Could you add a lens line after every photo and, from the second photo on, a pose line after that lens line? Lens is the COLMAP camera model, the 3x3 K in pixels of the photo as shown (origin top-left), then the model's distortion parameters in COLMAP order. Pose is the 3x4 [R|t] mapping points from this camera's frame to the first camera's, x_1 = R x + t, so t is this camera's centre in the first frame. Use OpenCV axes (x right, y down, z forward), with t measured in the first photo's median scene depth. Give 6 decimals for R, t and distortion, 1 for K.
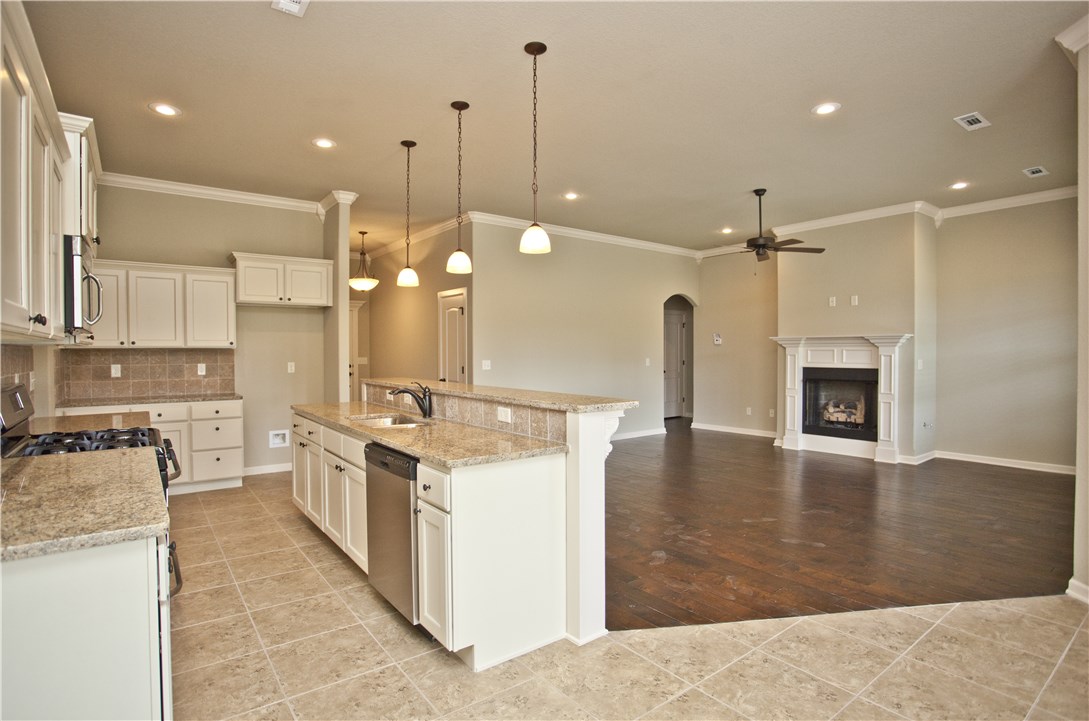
lens RADIAL K [[540.6, 0, 550.2], [0, 540.6, 358.0], [0, 0, 1]] dist [-0.041040, 0.009222]
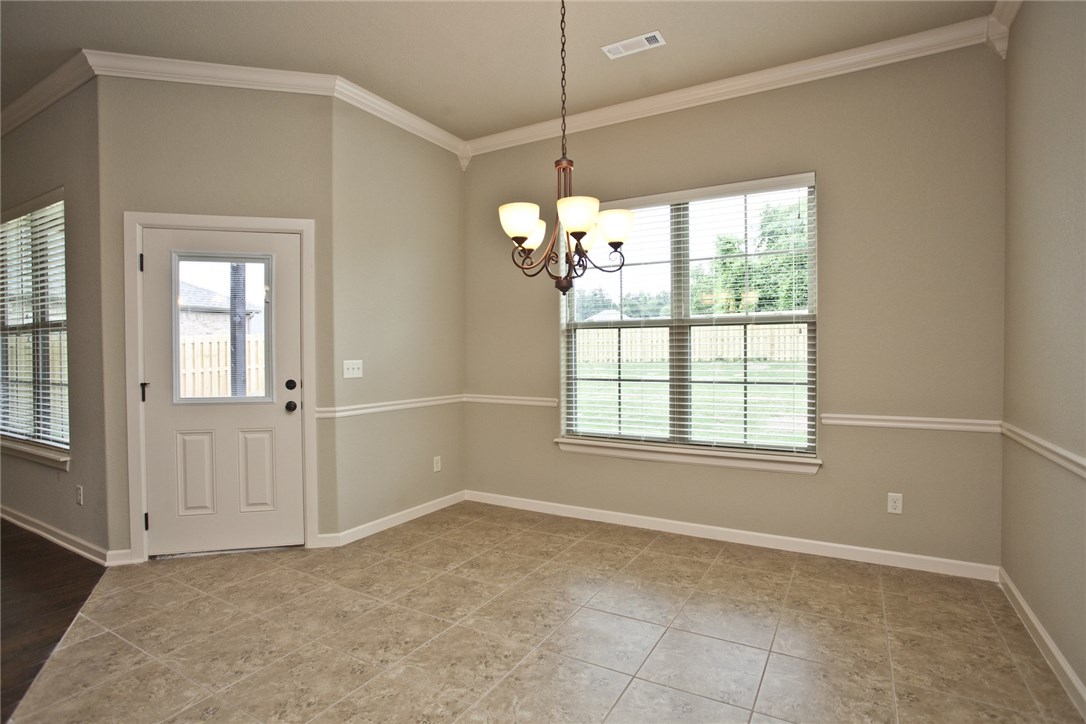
lens RADIAL K [[539.1, 0, 553.3], [0, 539.1, 368.3], [0, 0, 1]] dist [-0.041040, 0.009222]
pose [[-0.392107, -0.021961, 0.919657, -0.387405], [0.017404, 0.999359, 0.031284, 0.021179], [-0.919755, 0.028273, -0.391474, 0.581805]]
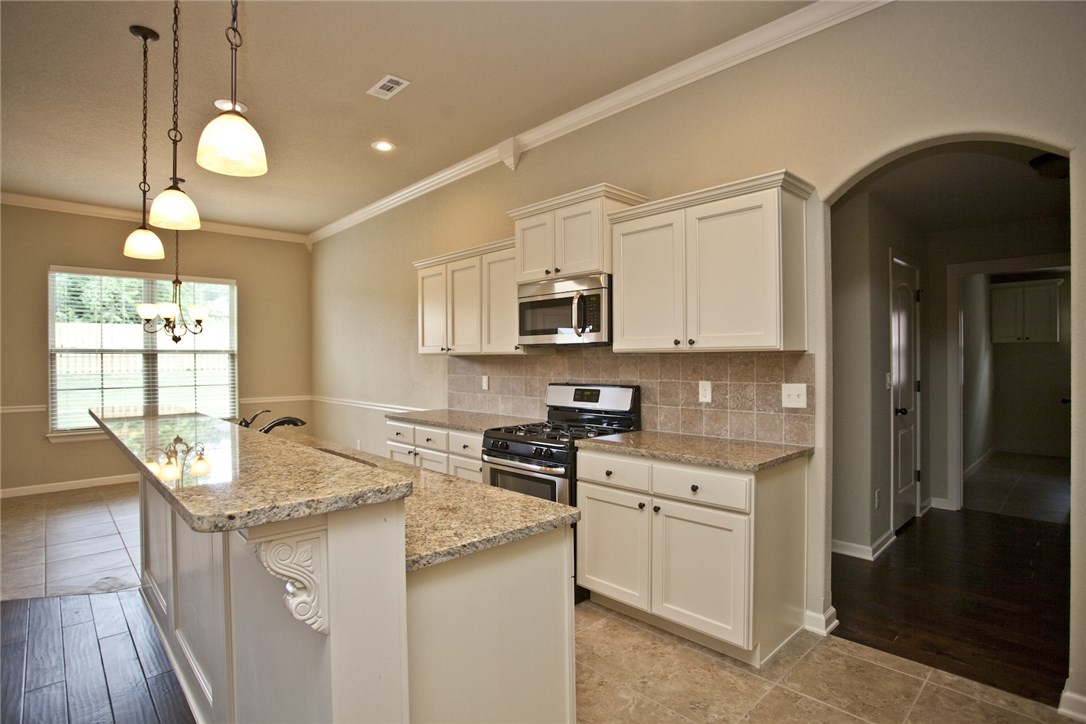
lens RADIAL K [[539.1, 0, 557.6], [0, 539.1, 364.3], [0, 0, 1]] dist [-0.041040, 0.009222]
pose [[-0.993003, 0.007879, -0.117826, -0.664063], [0.005616, 0.999794, 0.019525, -0.024973], [0.117956, 0.018727, -0.992842, 2.102072]]
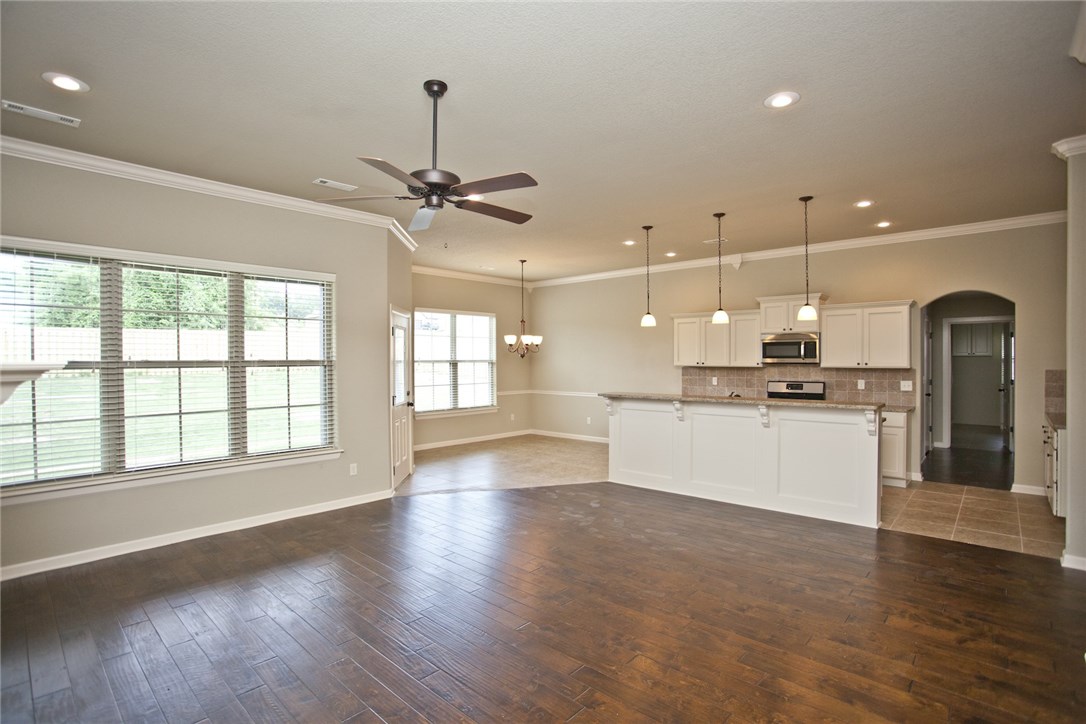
lens RADIAL K [[539.1, 0, 554.1], [0, 539.1, 360.0], [0, 0, 1]] dist [-0.041040, 0.009222]
pose [[-0.981345, 0.006818, -0.192133, 0.791602], [0.003807, 0.999864, 0.016035, -0.105784], [0.192217, 0.015004, -0.981238, 3.211840]]
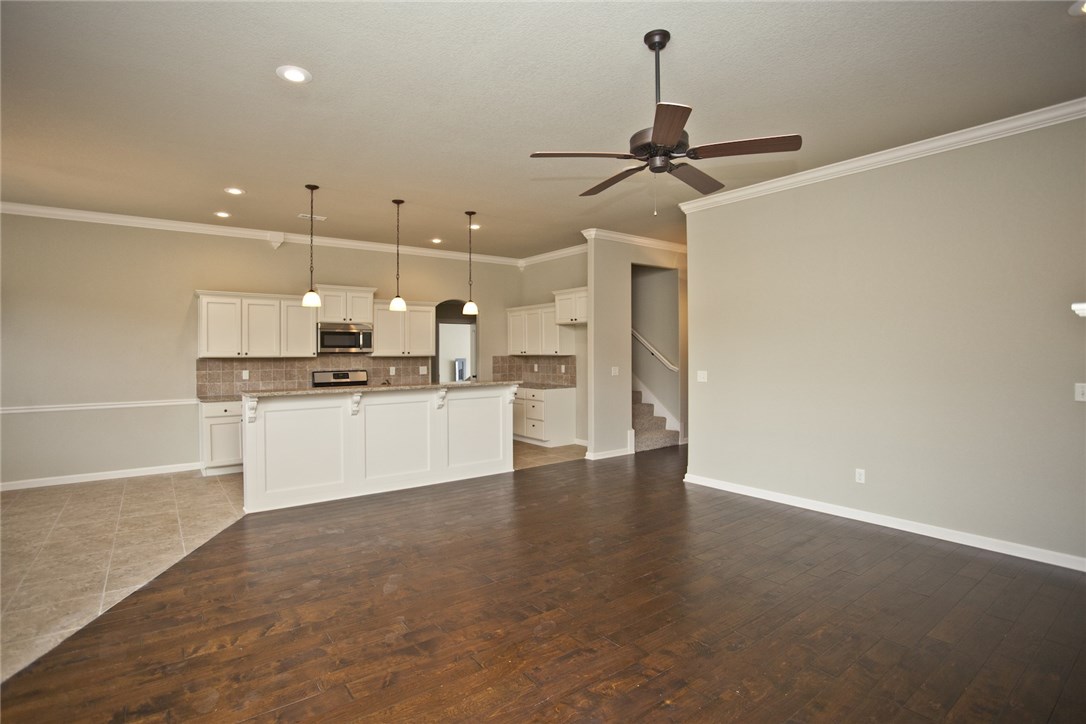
lens RADIAL K [[539.1, 0, 539.7], [0, 539.1, 353.2], [0, 0, 1]] dist [-0.041040, 0.009222]
pose [[-0.014526, 0.006204, -0.999875, 1.807826], [-0.007291, 0.999954, 0.006311, -0.066095], [0.999868, 0.007382, -0.014480, 1.894164]]
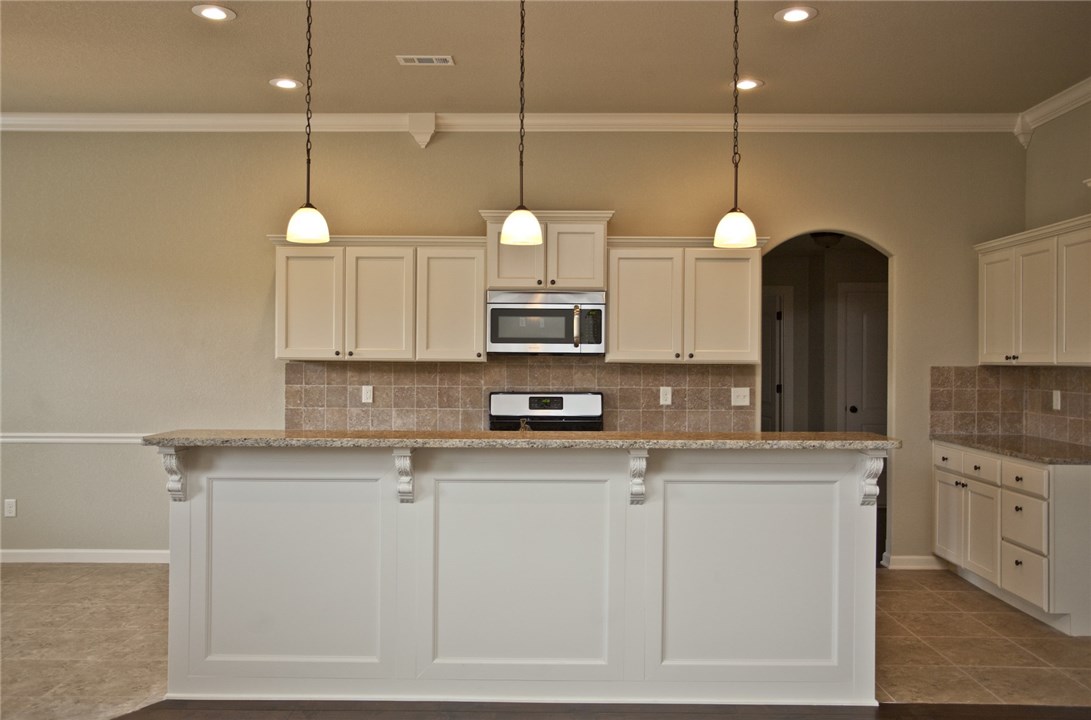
lens RADIAL K [[901.3, 0, 540.2], [0, 901.3, 357.2], [0, 0, 1]] dist [-0.031461, -0.002285]
pose [[-0.631221, -0.001801, -0.775601, 0.787878], [-0.012984, 0.999882, 0.008246, -0.053597], [0.775495, 0.015276, -0.631169, 2.191871]]
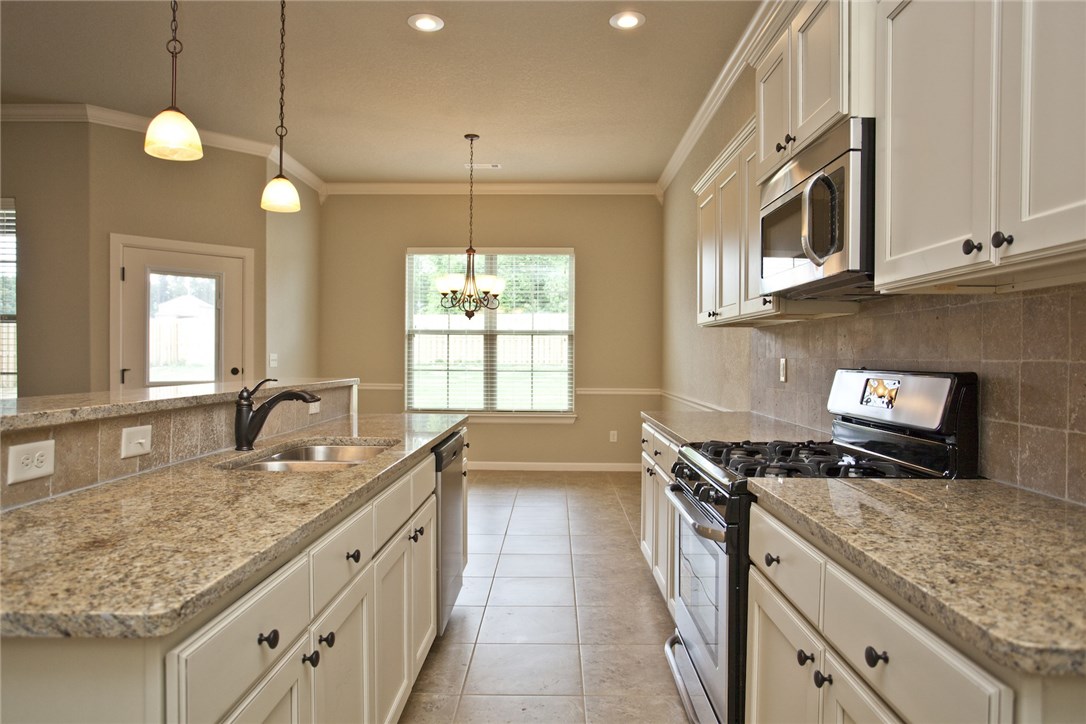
lens RADIAL K [[687.6, 0, 548.8], [0, 687.6, 362.1], [0, 0, 1]] dist [0.000024, 0.003433]
pose [[-0.786661, -0.008888, 0.617321, -1.062779], [0.002397, 0.999845, 0.017450, 0.024228], [-0.617380, 0.015207, -0.786518, 1.687213]]
